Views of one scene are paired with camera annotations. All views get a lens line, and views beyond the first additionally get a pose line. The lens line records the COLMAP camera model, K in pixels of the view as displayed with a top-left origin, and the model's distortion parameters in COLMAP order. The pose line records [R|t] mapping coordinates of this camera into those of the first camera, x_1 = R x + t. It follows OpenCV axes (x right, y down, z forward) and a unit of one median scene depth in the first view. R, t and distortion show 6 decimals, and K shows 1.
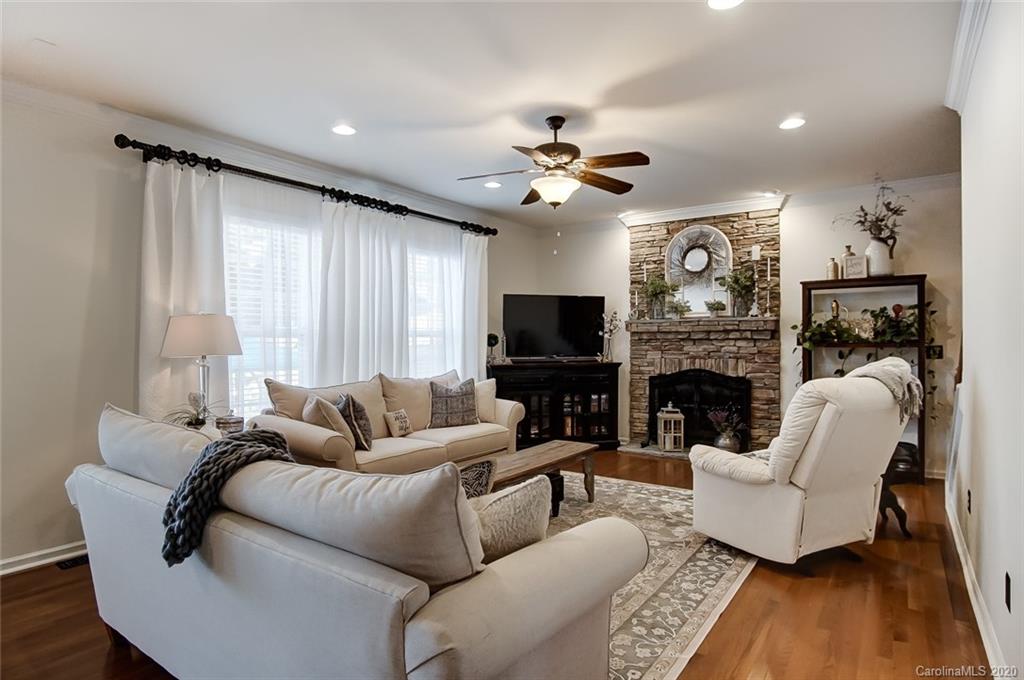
lens RADIAL K [[553.5, 0, 516.5], [0, 553.5, 338.9], [0, 0, 1]] dist [-0.033897, 0.007423]
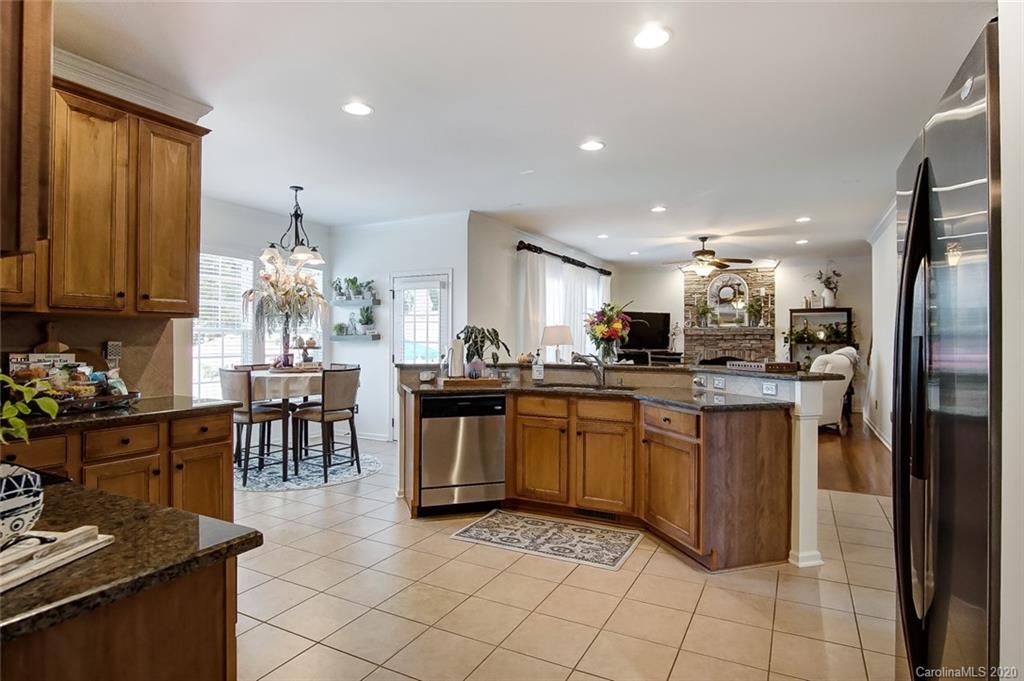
lens RADIAL K [[553.5, 0, 515.6], [0, 553.5, 330.8], [0, 0, 1]] dist [-0.033897, 0.007423]
pose [[0.990491, 0.011563, 0.137090, -0.617268], [-0.009592, 0.999841, -0.015031, 0.006914], [-0.137242, 0.013573, 0.990445, -0.678034]]
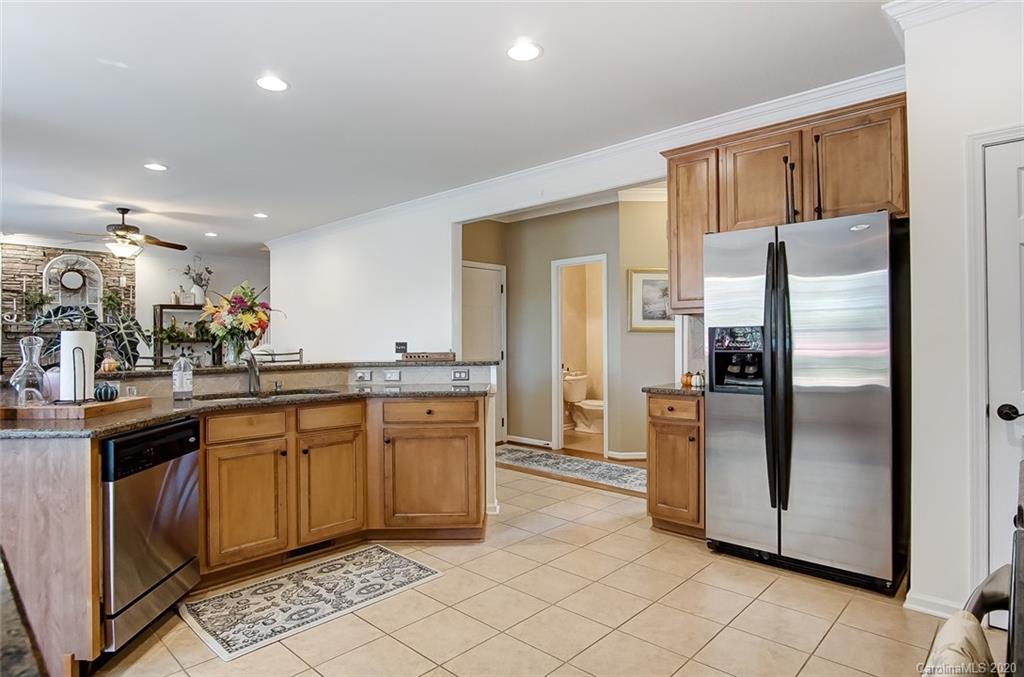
lens RADIAL K [[561.1, 0, 516.5], [0, 561.1, 327.7], [0, 0, 1]] dist [-0.025104, 0.000085]
pose [[0.133152, 0.026008, 0.990754, -0.952371], [0.004642, 0.999628, -0.026864, 0.017887], [-0.991085, 0.008177, 0.132982, -0.293600]]
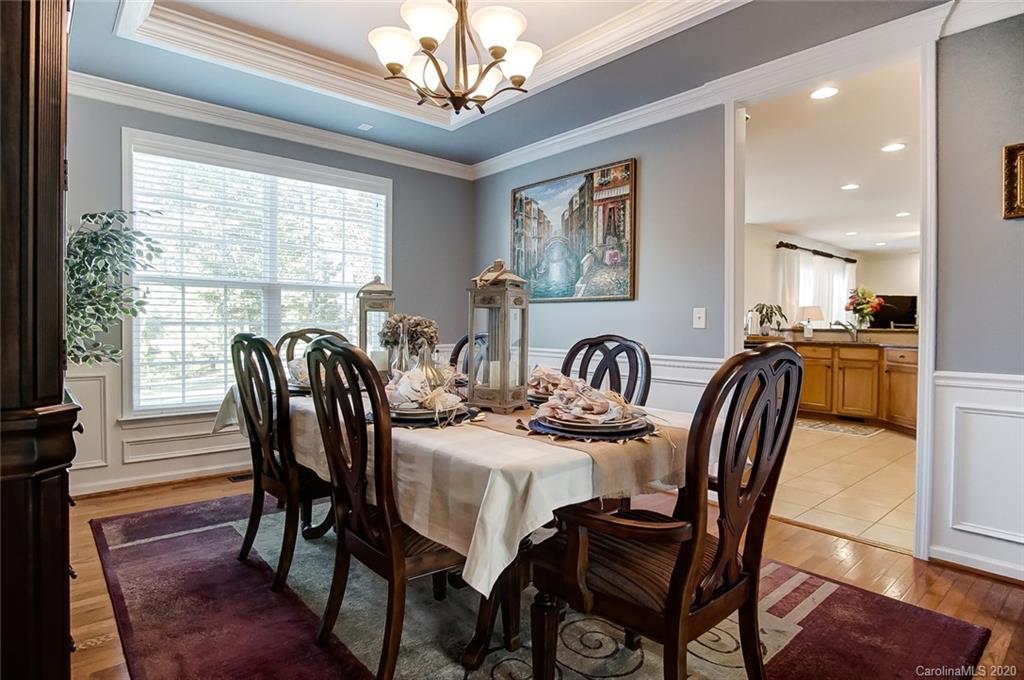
lens RADIAL K [[553.5, 0, 513.5], [0, 553.5, 338.2], [0, 0, 1]] dist [-0.033897, 0.007423]
pose [[0.971719, 0.019411, -0.235342, -0.822858], [-0.014080, 0.999605, 0.024309, 0.044158], [0.235721, -0.020308, 0.971609, -1.227794]]
